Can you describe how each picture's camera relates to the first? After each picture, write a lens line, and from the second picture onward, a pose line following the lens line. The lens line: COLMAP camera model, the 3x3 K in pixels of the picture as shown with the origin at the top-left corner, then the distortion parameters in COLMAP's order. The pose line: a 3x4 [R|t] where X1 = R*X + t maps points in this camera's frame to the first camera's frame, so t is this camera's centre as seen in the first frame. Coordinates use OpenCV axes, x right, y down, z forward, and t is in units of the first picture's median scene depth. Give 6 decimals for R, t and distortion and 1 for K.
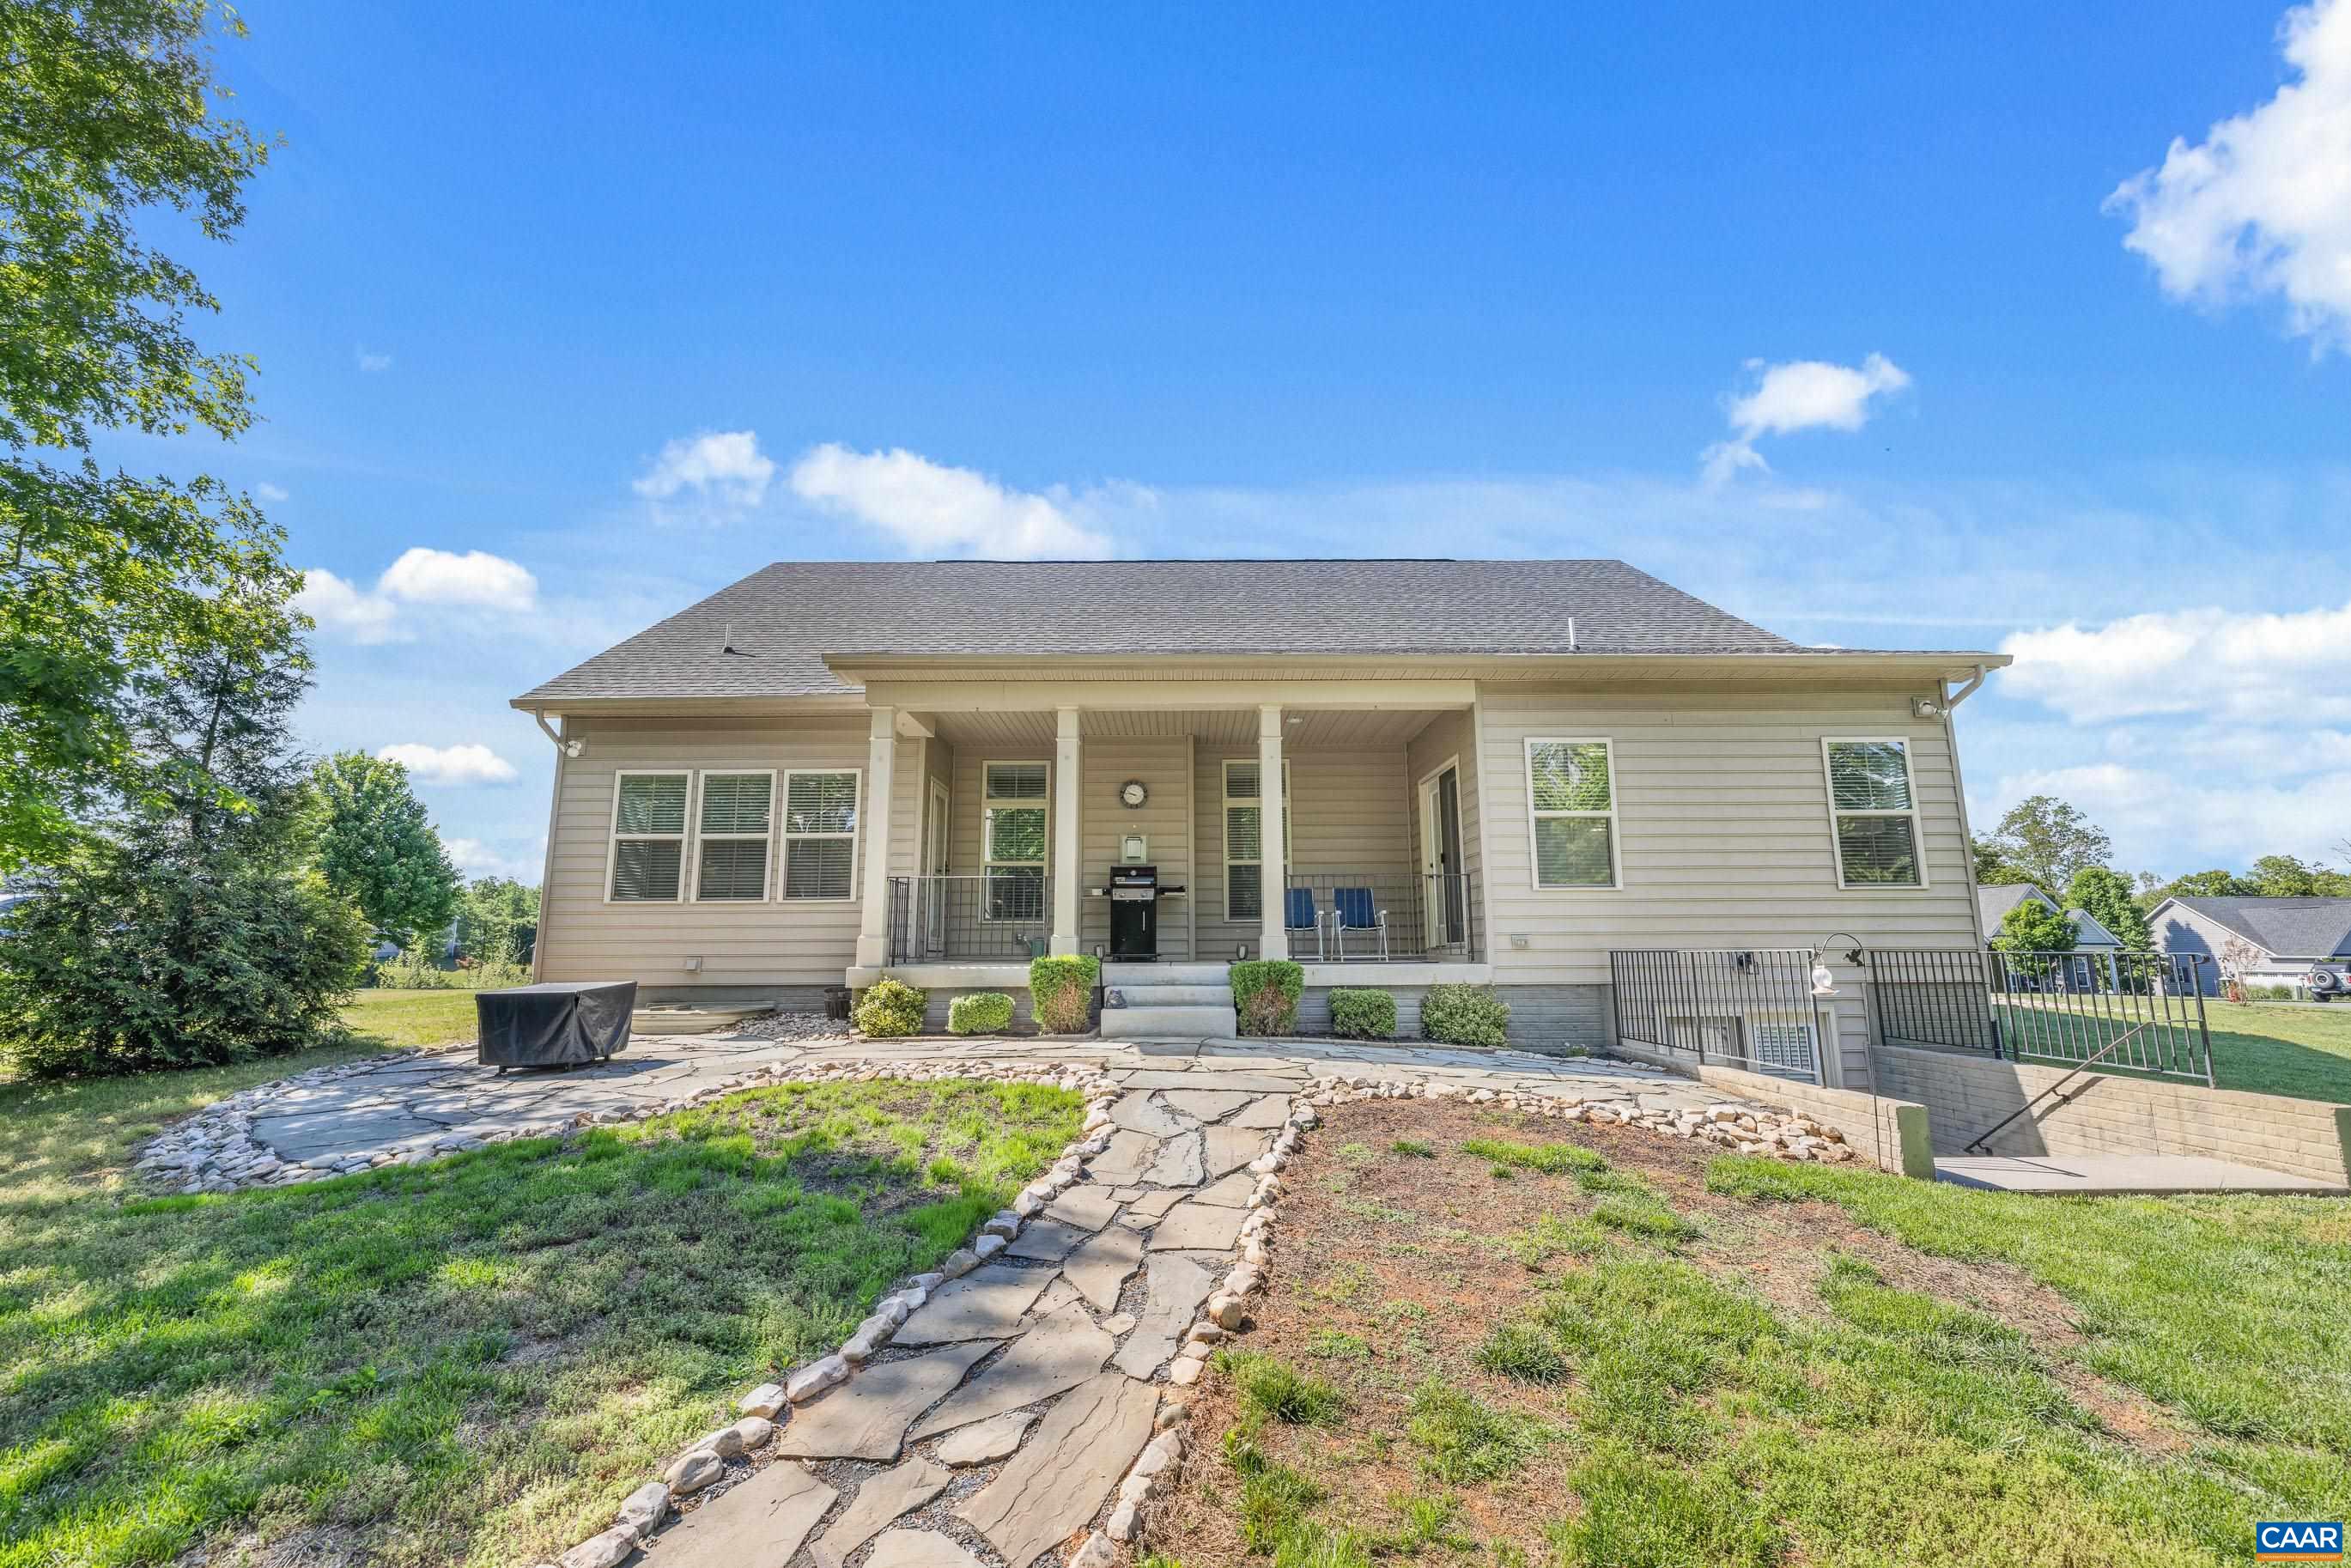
lens RADIAL K [[983.9, 0, 1203.6], [0, 983.9, 784.8], [0, 0, 1]] dist [-0.002131, -0.000246]
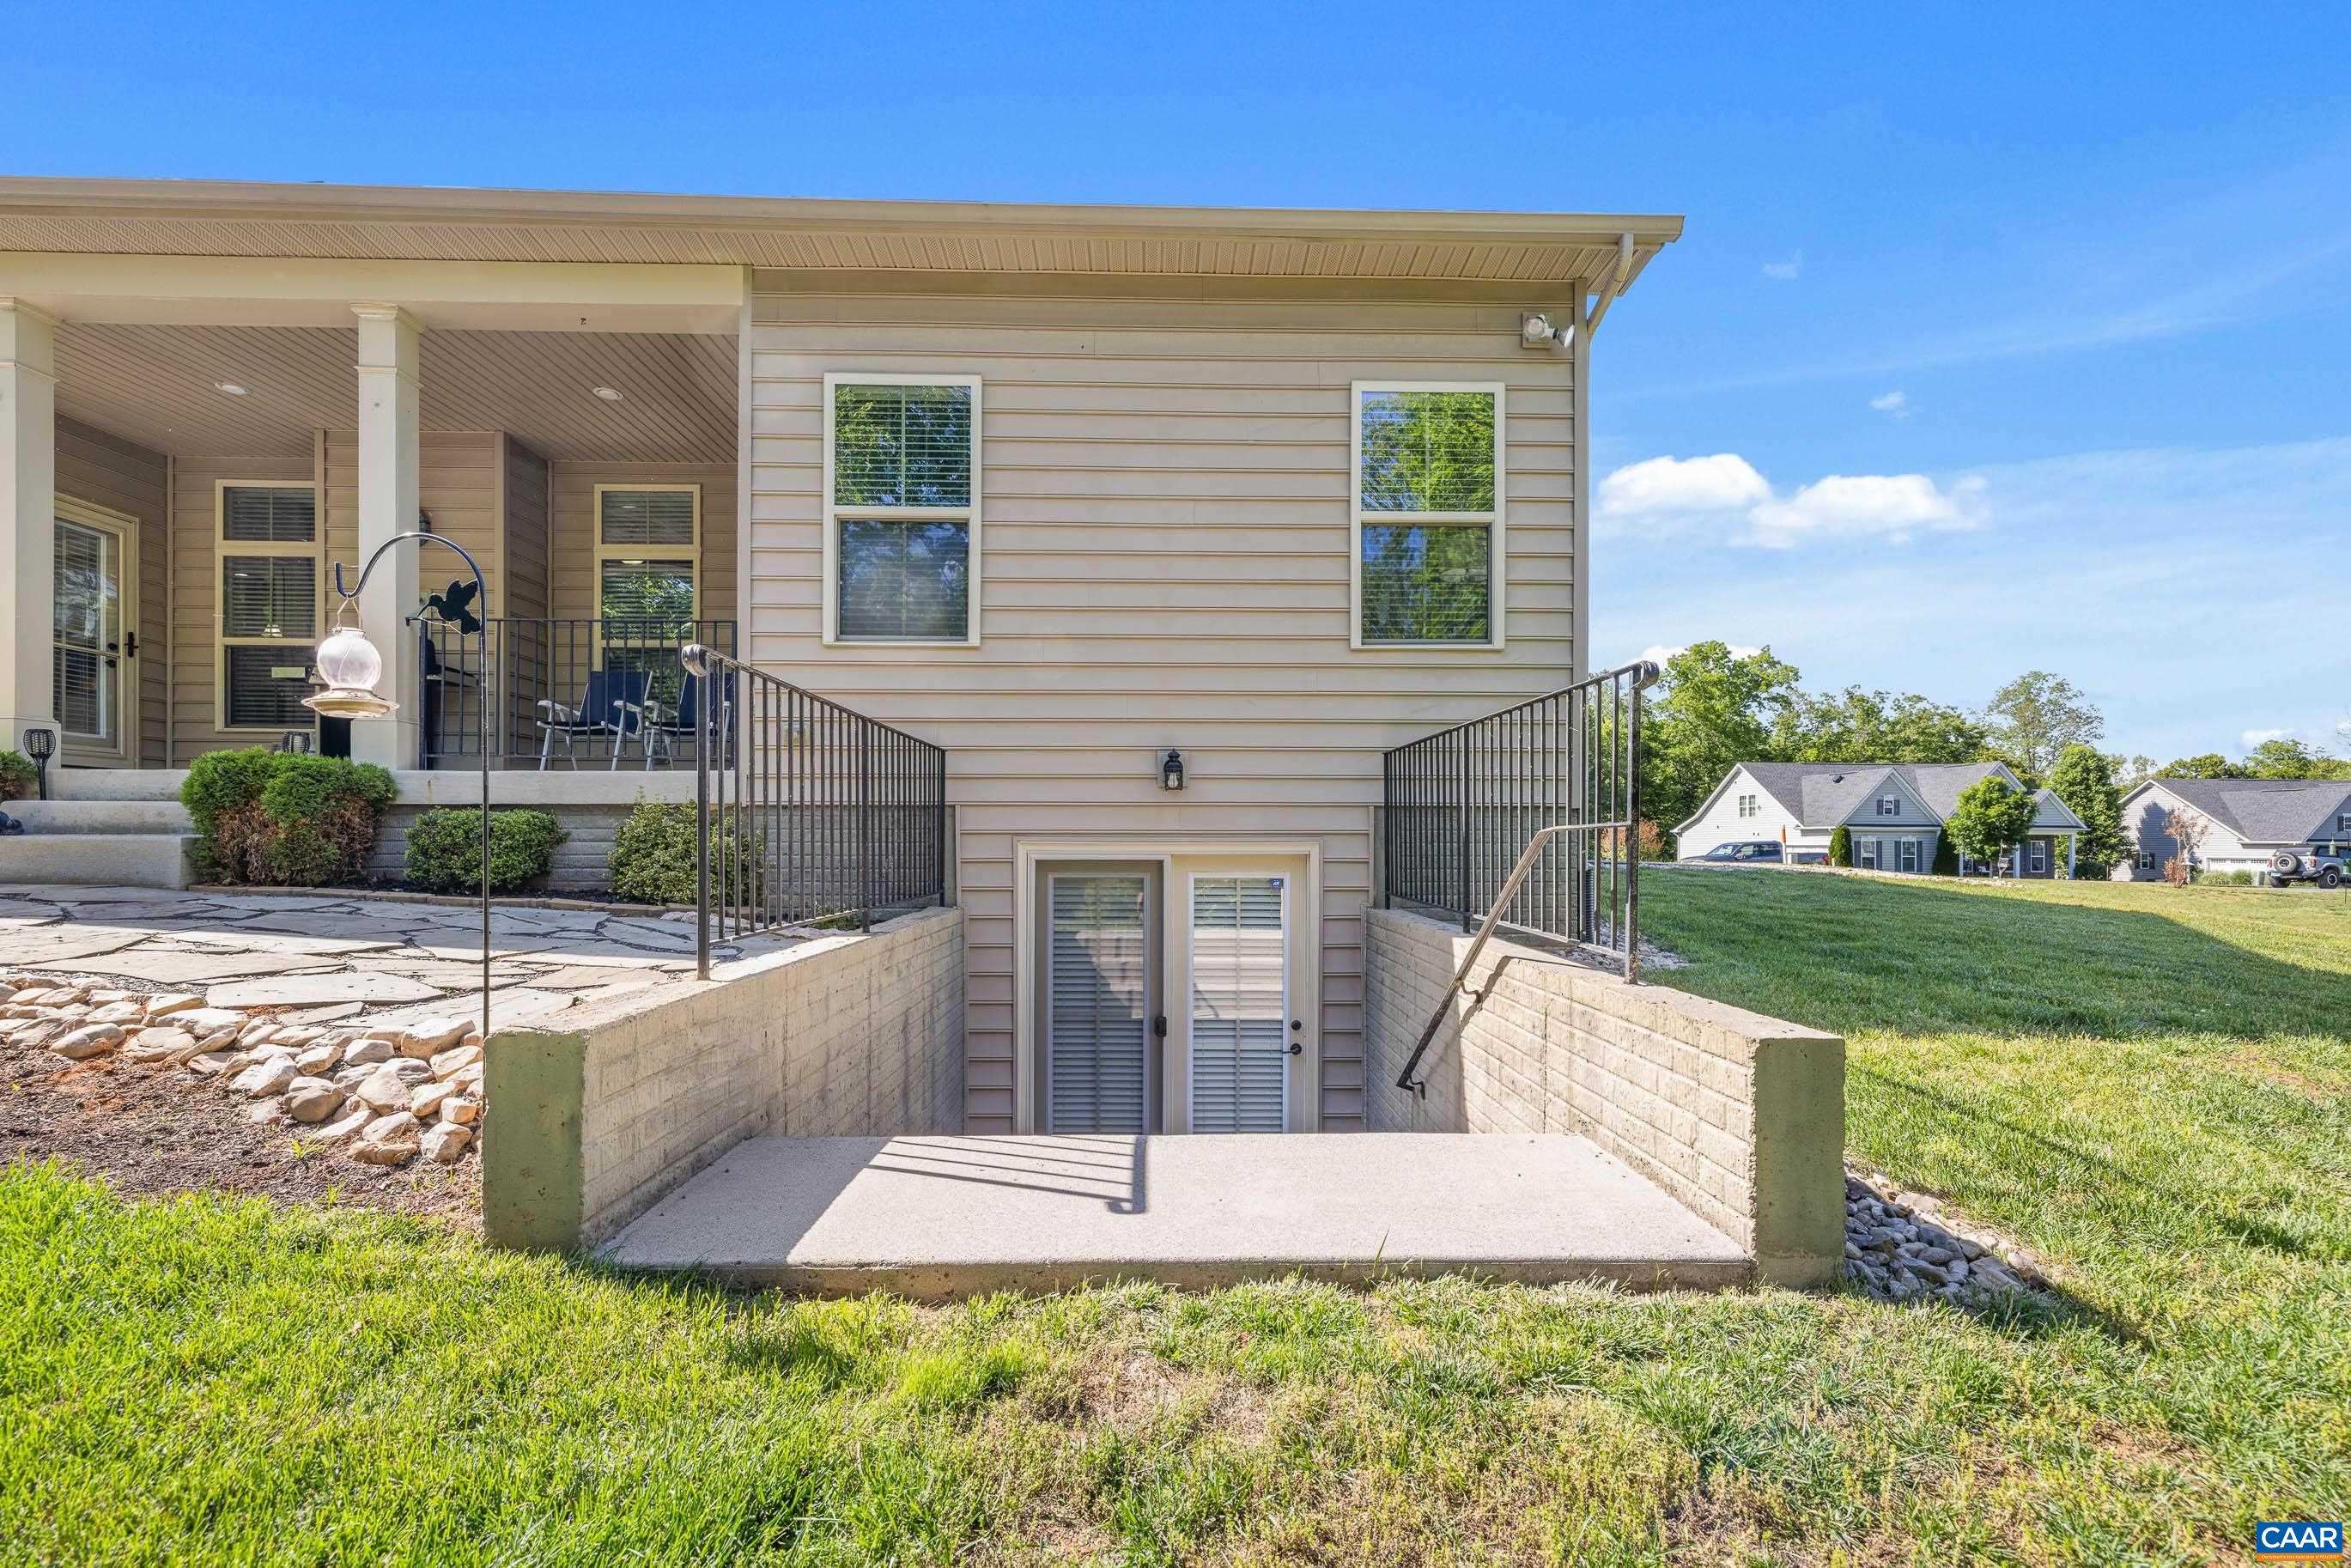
lens RADIAL K [[1058.6, 0, 1173.2], [0, 1058.6, 849.2], [0, 0, 1]] dist [0.000569, 0.000509]
pose [[0.999675, 0.005846, 0.024833, 0.465841], [-0.010253, 0.983391, 0.181211, 0.097754], [-0.023361, -0.181406, 0.983131, 0.321500]]
